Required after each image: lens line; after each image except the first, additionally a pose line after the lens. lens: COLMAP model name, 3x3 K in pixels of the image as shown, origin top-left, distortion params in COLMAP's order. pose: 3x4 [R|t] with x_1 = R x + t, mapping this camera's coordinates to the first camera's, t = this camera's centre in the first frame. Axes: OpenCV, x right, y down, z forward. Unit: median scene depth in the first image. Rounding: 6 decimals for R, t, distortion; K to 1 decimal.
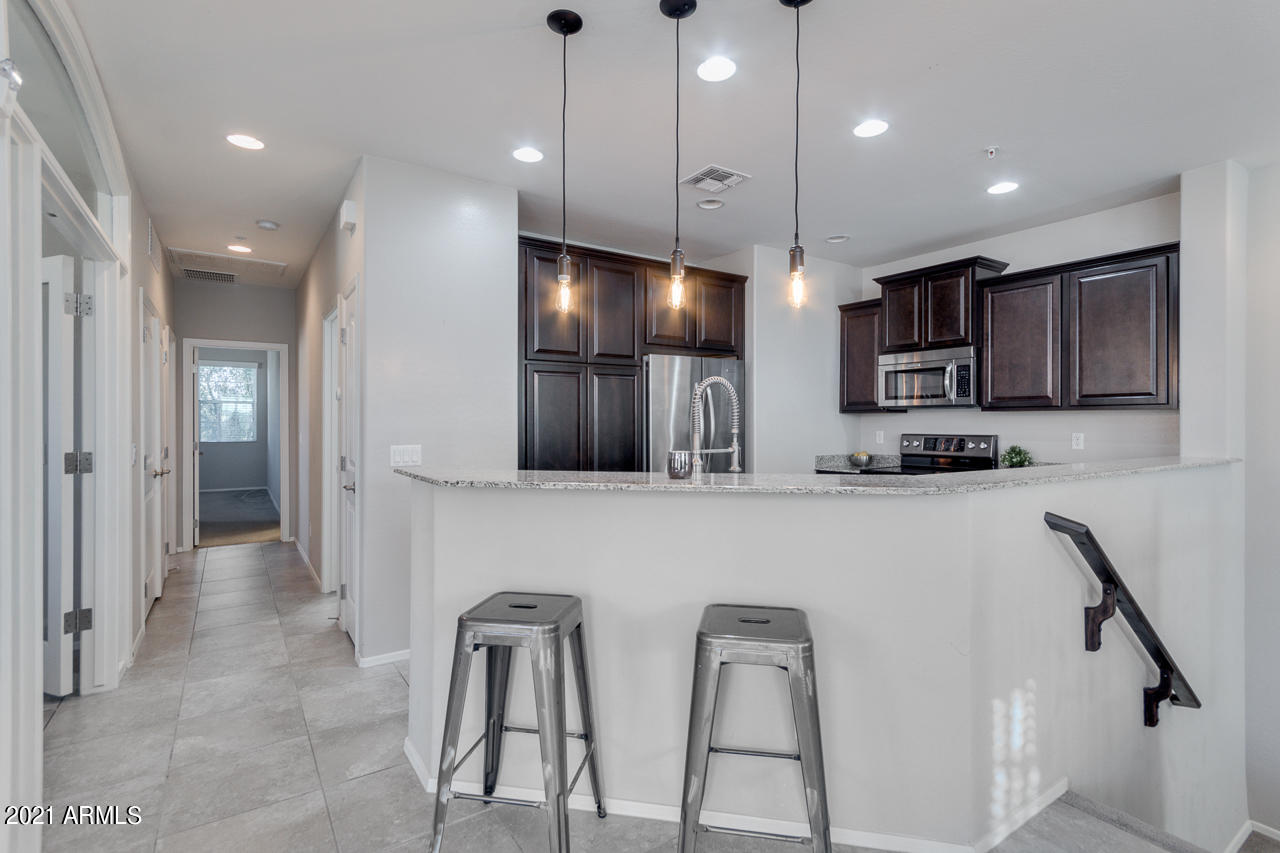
lens RADIAL K [[597.5, 0, 640.7], [0, 597.5, 423.6], [0, 0, 1]] dist [0.004032, 0.000520]
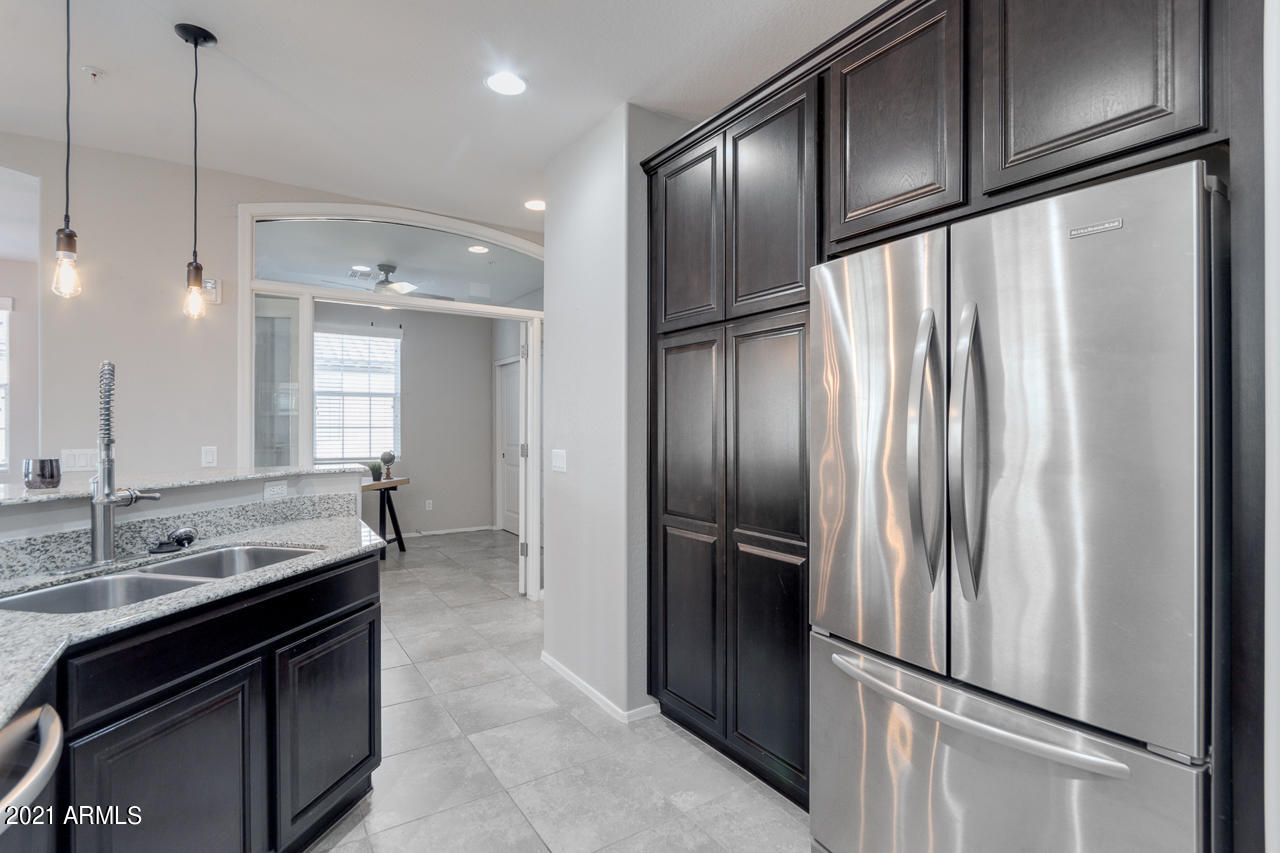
lens RADIAL K [[611.4, 0, 635.7], [0, 611.4, 423.3], [0, 0, 1]] dist [-0.002316, -0.000476]
pose [[-0.018077, -0.002154, -0.999834, 0.545672], [-0.002430, 0.999995, -0.002111, -0.002839], [0.999834, 0.002392, -0.018082, 1.064055]]
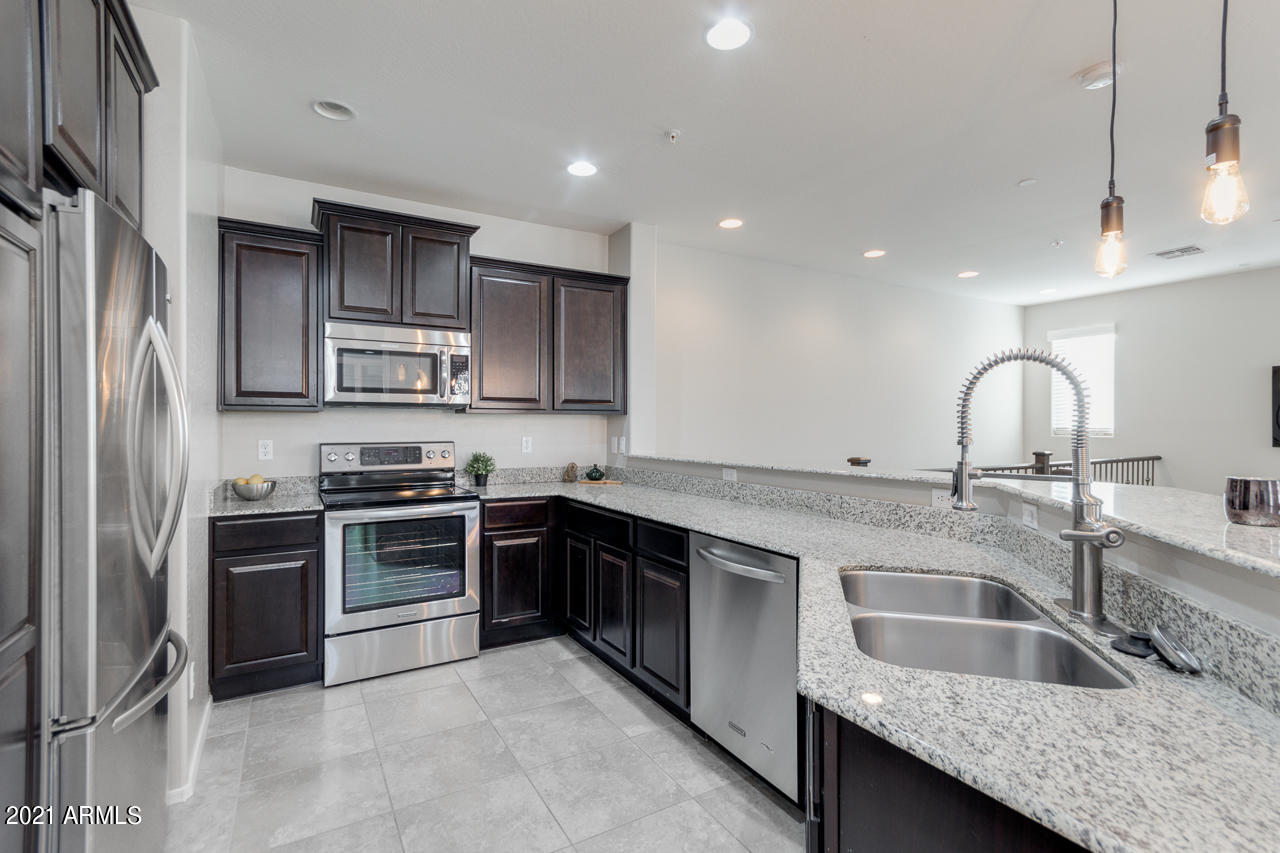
lens RADIAL K [[603.7, 0, 643.2], [0, 603.7, 423.9], [0, 0, 1]] dist [-0.000196, 0.000012]
pose [[0.064002, 0.004149, 0.997941, -0.309019], [0.003096, 0.999986, -0.004356, -0.001177], [-0.997945, 0.003368, 0.063988, 0.861968]]
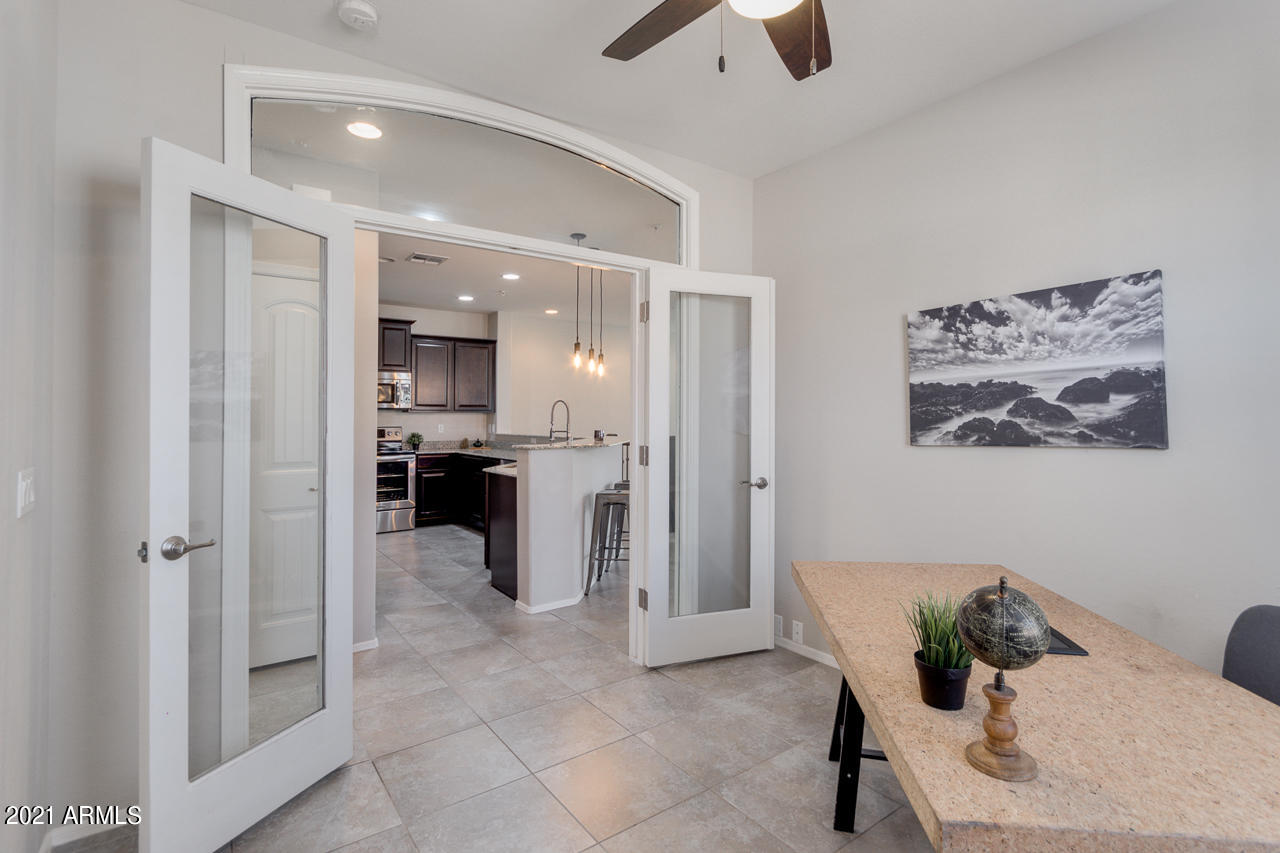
lens RADIAL K [[613.0, 0, 640.5], [0, 613.0, 409.3], [0, 0, 1]] dist [-0.005915, -0.000699]
pose [[-0.034106, 0.014744, 0.999309, -1.427437], [0.003628, 0.999886, -0.014629, -0.001176], [-0.999412, 0.003127, -0.034155, 0.505860]]
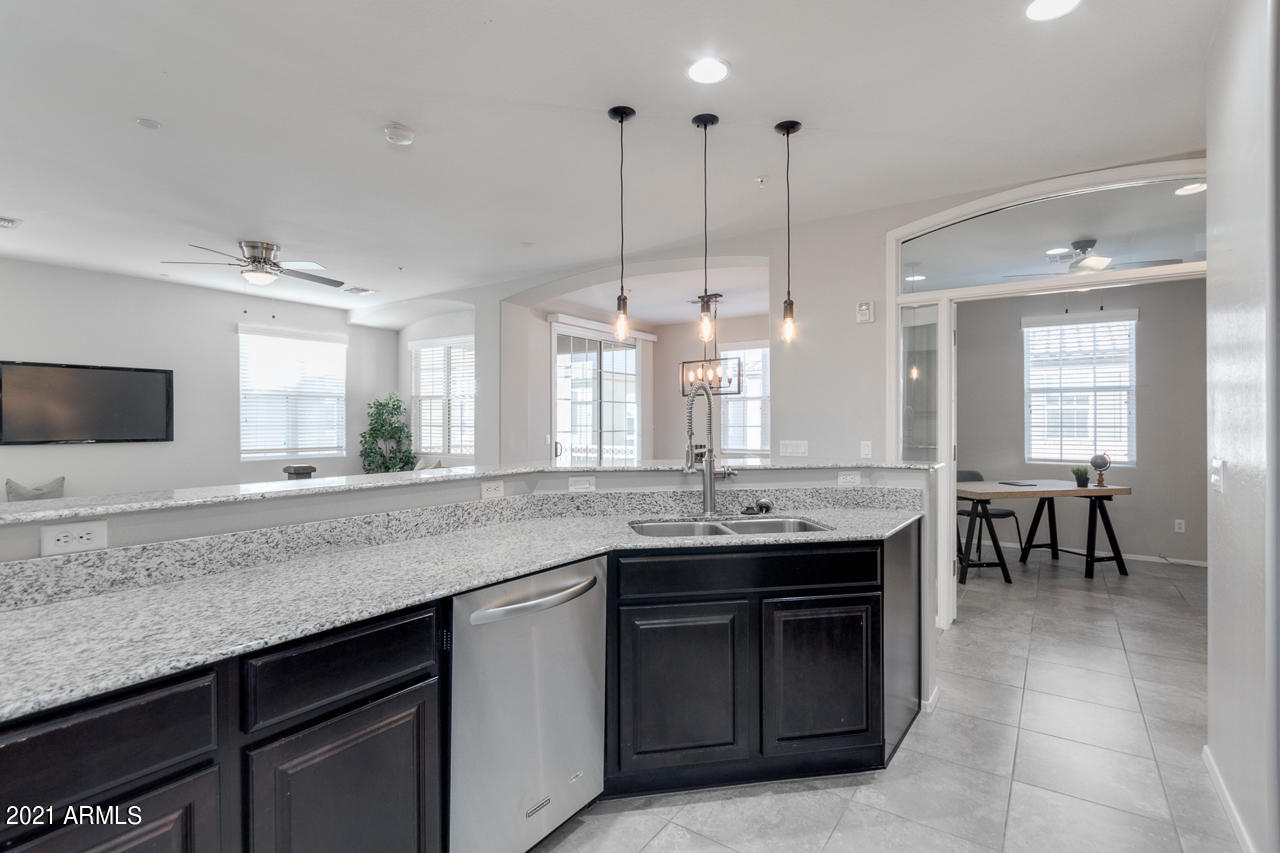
lens RADIAL K [[603.7, 0, 643.2], [0, 603.7, 423.9], [0, 0, 1]] dist [-0.000196, 0.000012]
pose [[-0.929212, 0.000121, -0.369546, 0.410446], [-0.001137, 0.999994, 0.003185, -0.002910], [0.369544, 0.003379, -0.929207, 1.285698]]
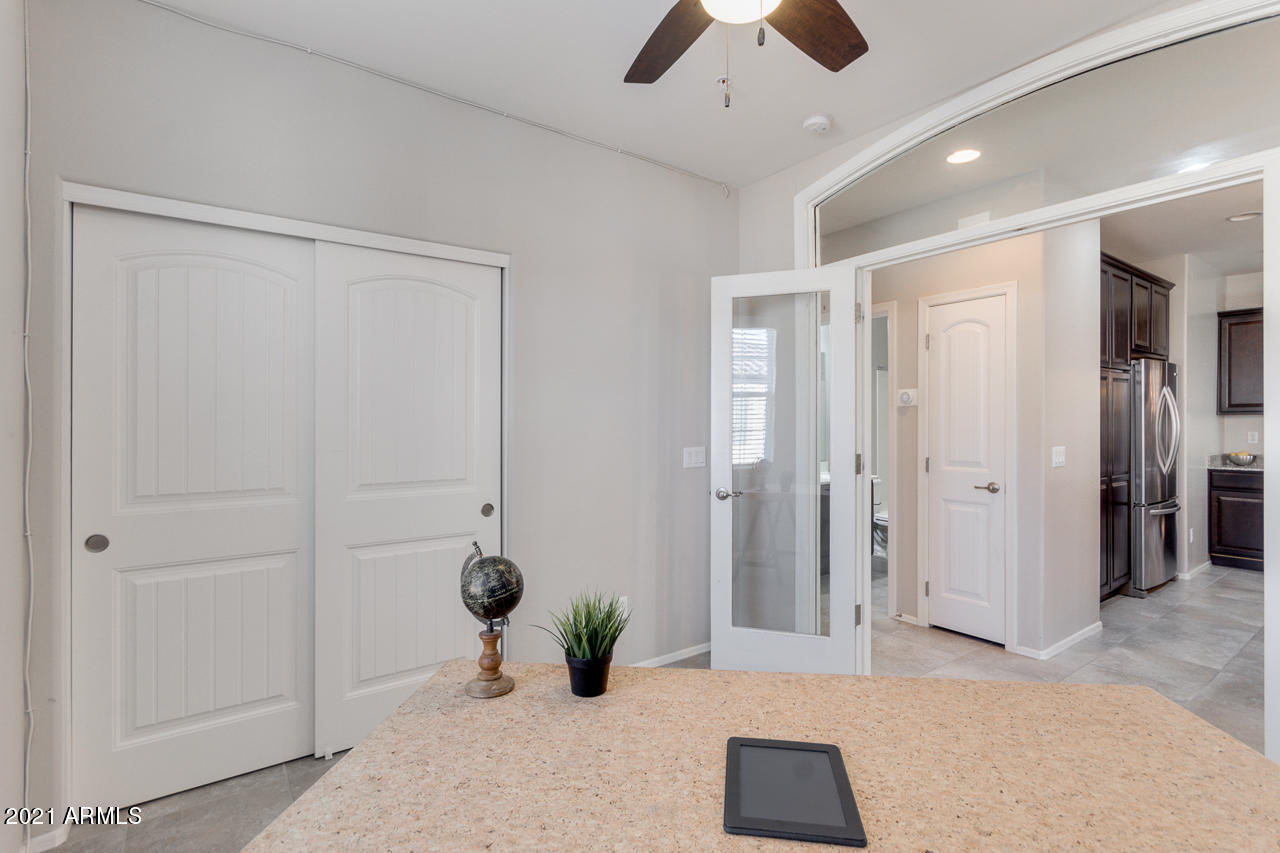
lens RADIAL K [[603.7, 0, 643.2], [0, 603.7, 423.9], [0, 0, 1]] dist [-0.000196, 0.000012]
pose [[0.999132, -0.001315, 0.041638, -1.084957], [0.001348, 0.999999, -0.000774, -0.003417], [-0.041637, 0.000830, 0.999132, -0.022054]]
